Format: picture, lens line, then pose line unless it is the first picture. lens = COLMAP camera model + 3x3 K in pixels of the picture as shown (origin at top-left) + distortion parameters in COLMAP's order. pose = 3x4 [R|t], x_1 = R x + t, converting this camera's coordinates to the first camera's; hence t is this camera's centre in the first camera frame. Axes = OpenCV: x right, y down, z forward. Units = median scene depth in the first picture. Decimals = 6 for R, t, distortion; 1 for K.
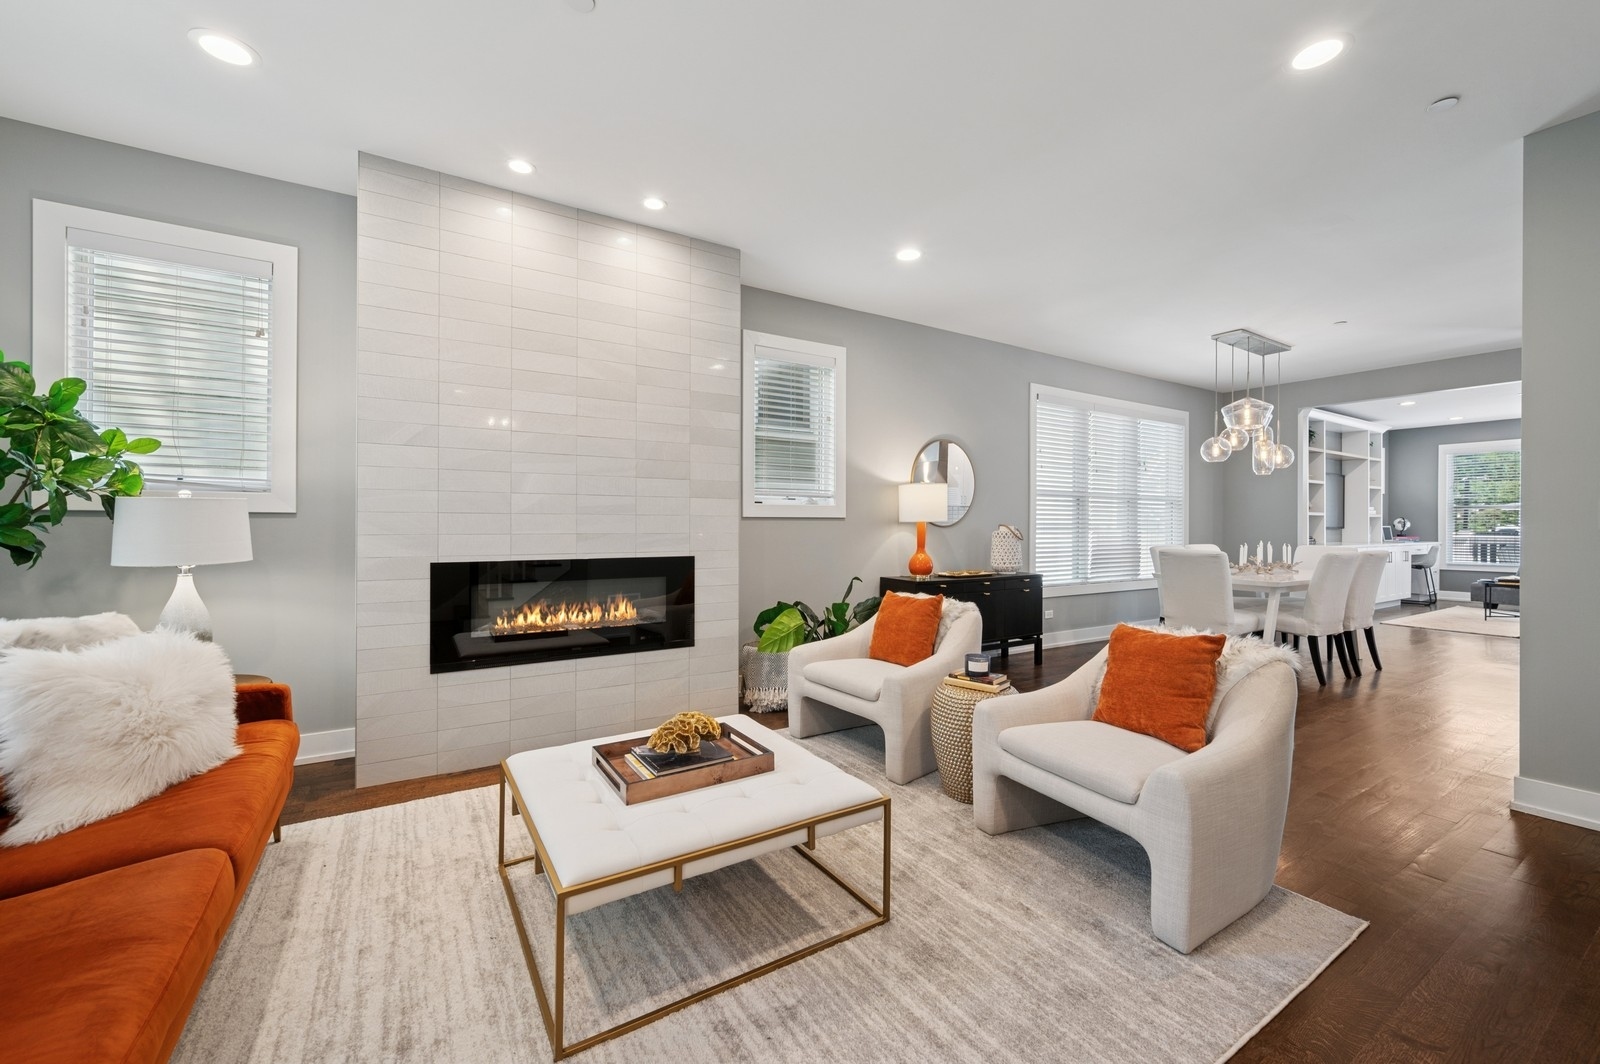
lens RADIAL K [[638.2, 0, 814.0], [0, 638.2, 525.5], [0, 0, 1]] dist [-0.003449, 0.000221]
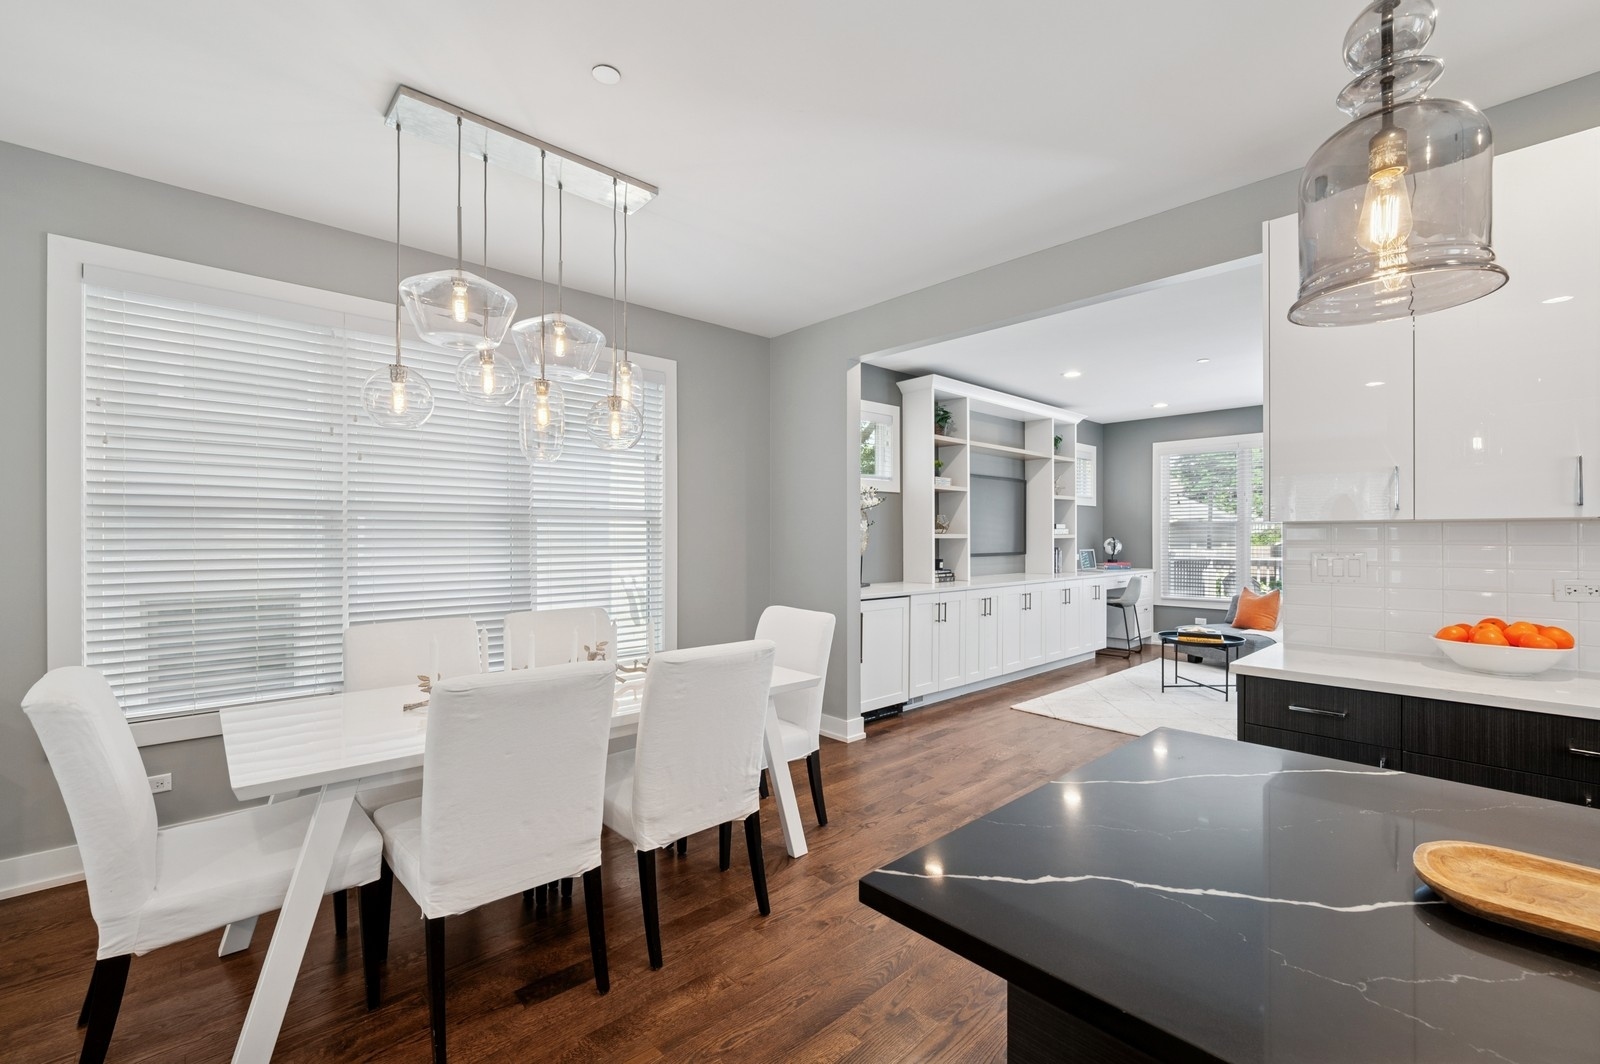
lens RADIAL K [[669.7, 0, 839.7], [0, 669.7, 533.8], [0, 0, 1]] dist [0.000770, -0.000800]
pose [[0.979456, -0.005862, 0.201574, 0.480602], [0.006972, 0.999964, -0.004794, -0.016653], [-0.201539, 0.006101, 0.979462, 0.305382]]
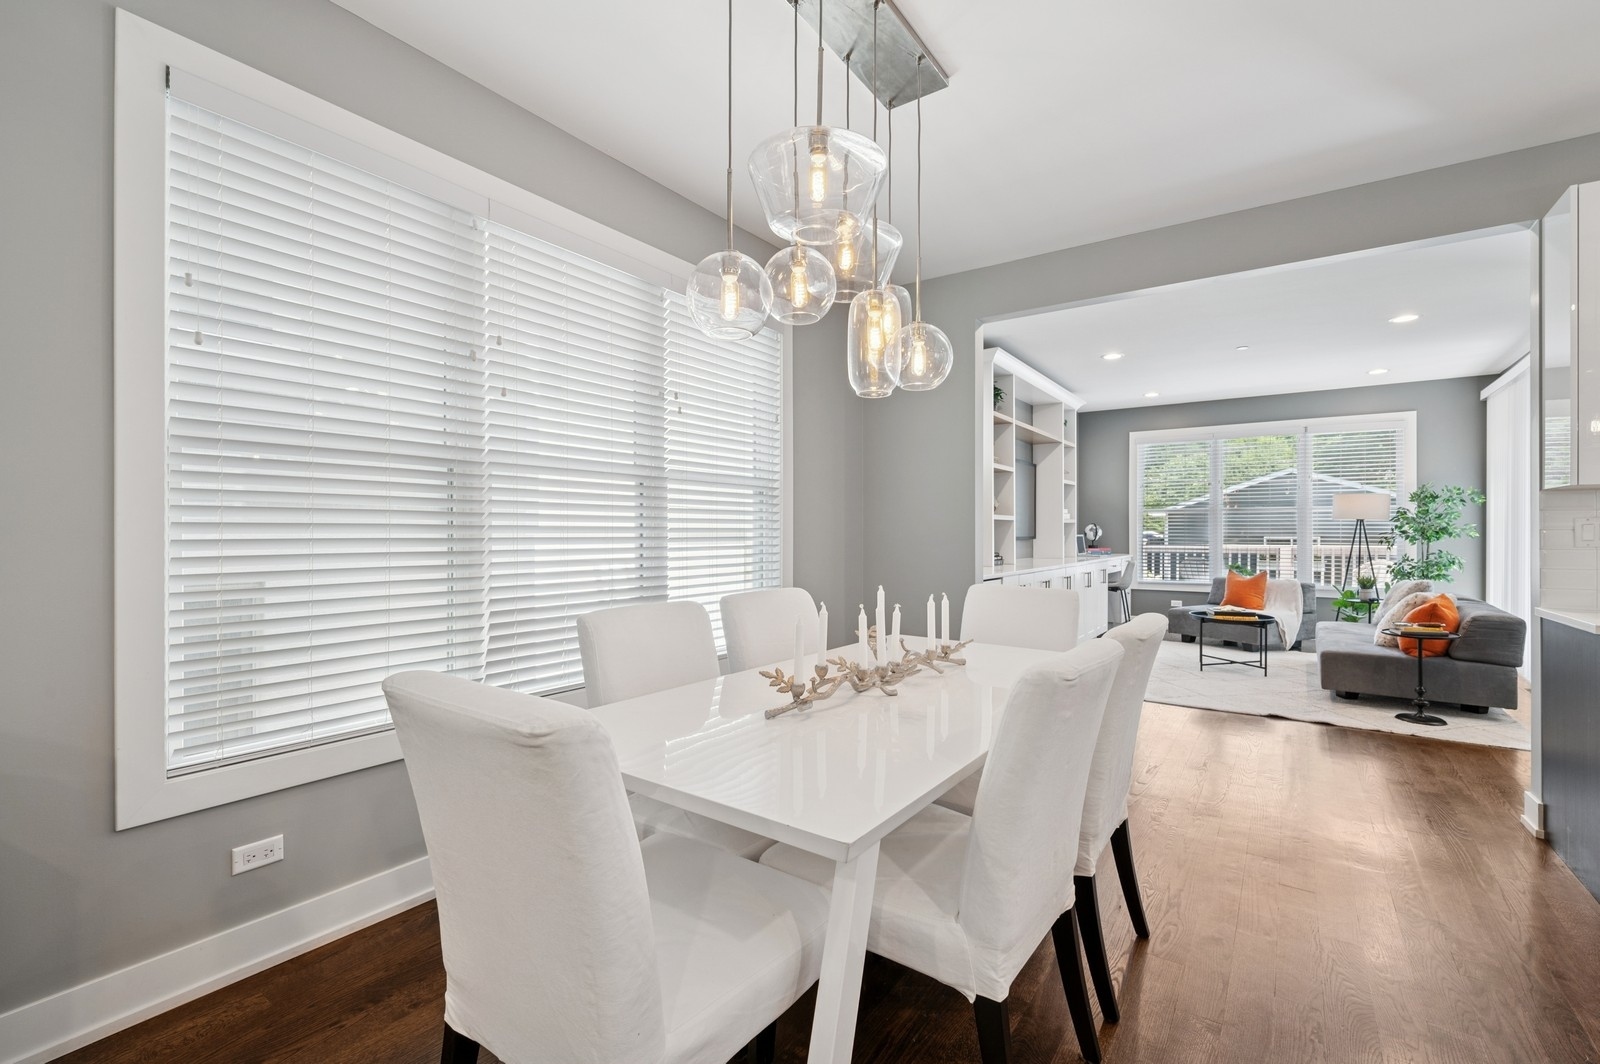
lens RADIAL K [[669.7, 0, 816.3], [0, 669.7, 537.0], [0, 0, 1]] dist [0.000770, -0.000800]
pose [[0.923223, -0.006452, 0.384211, 0.319638], [0.003181, 0.999953, 0.009148, -0.005045], [-0.384252, -0.007224, 0.923200, 0.404400]]
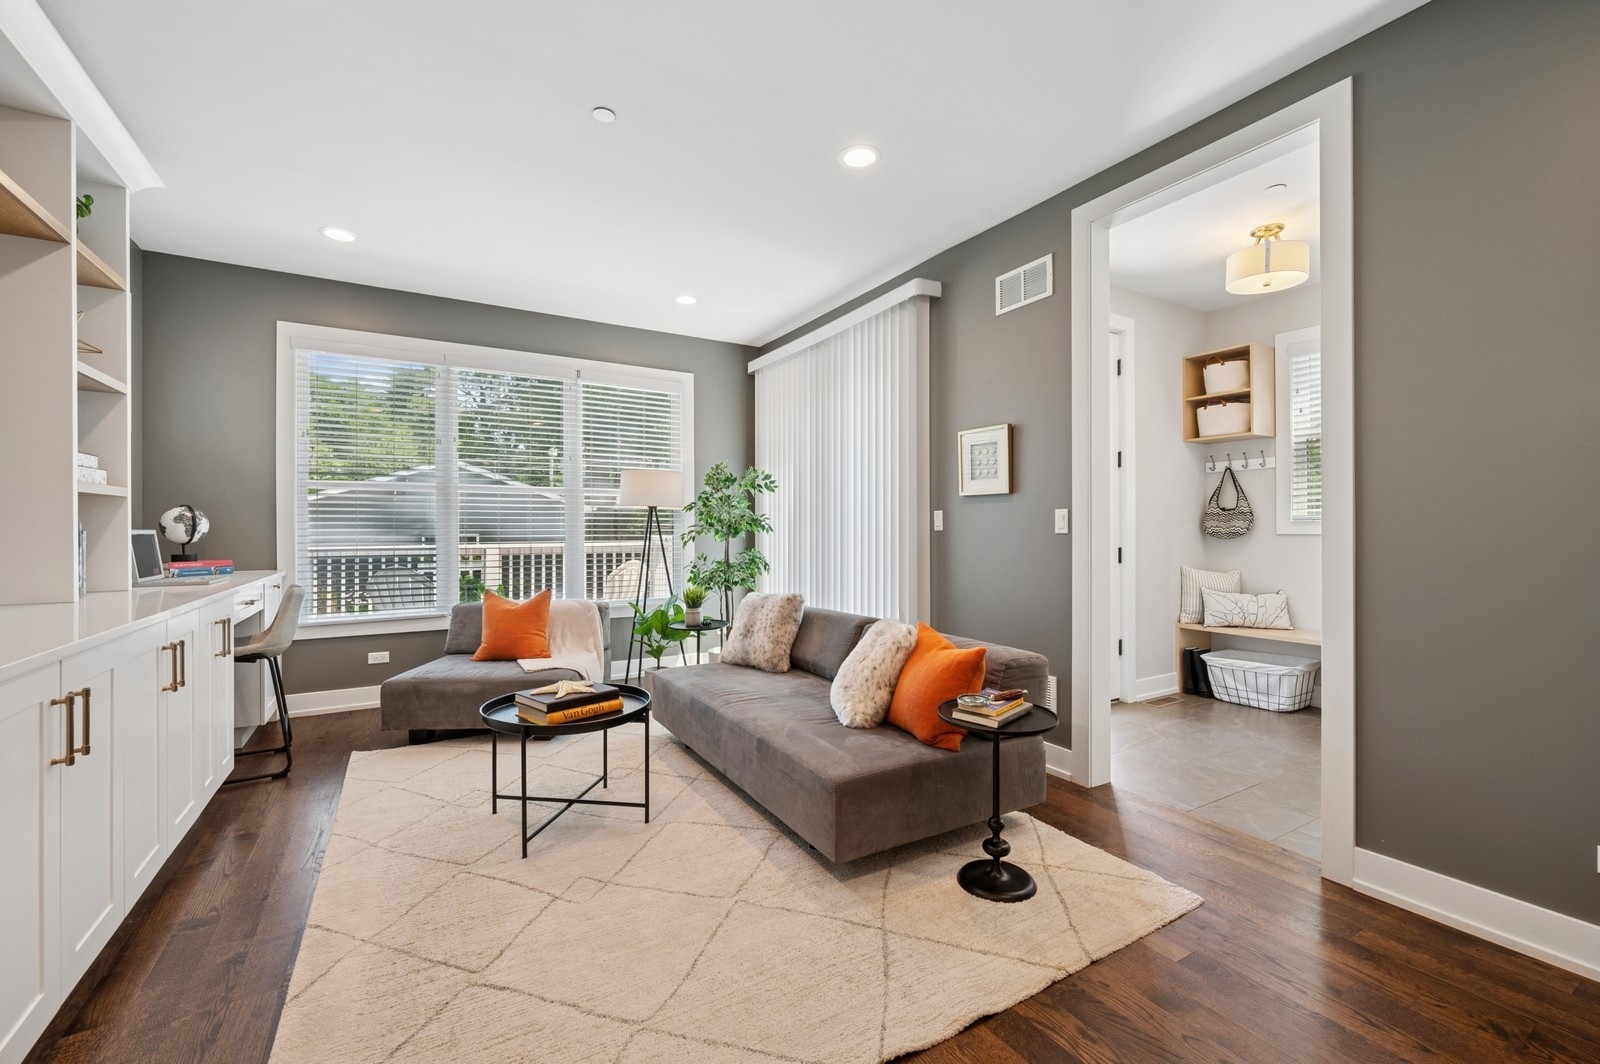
lens RADIAL K [[669.7, 0, 802.4], [0, 669.7, 533.1], [0, 0, 1]] dist [0.000770, -0.000800]
pose [[0.029333, -0.006977, 0.999545, 0.627015], [0.002401, 0.999973, 0.006909, 0.000906], [-0.999567, 0.002198, 0.029349, 0.718402]]
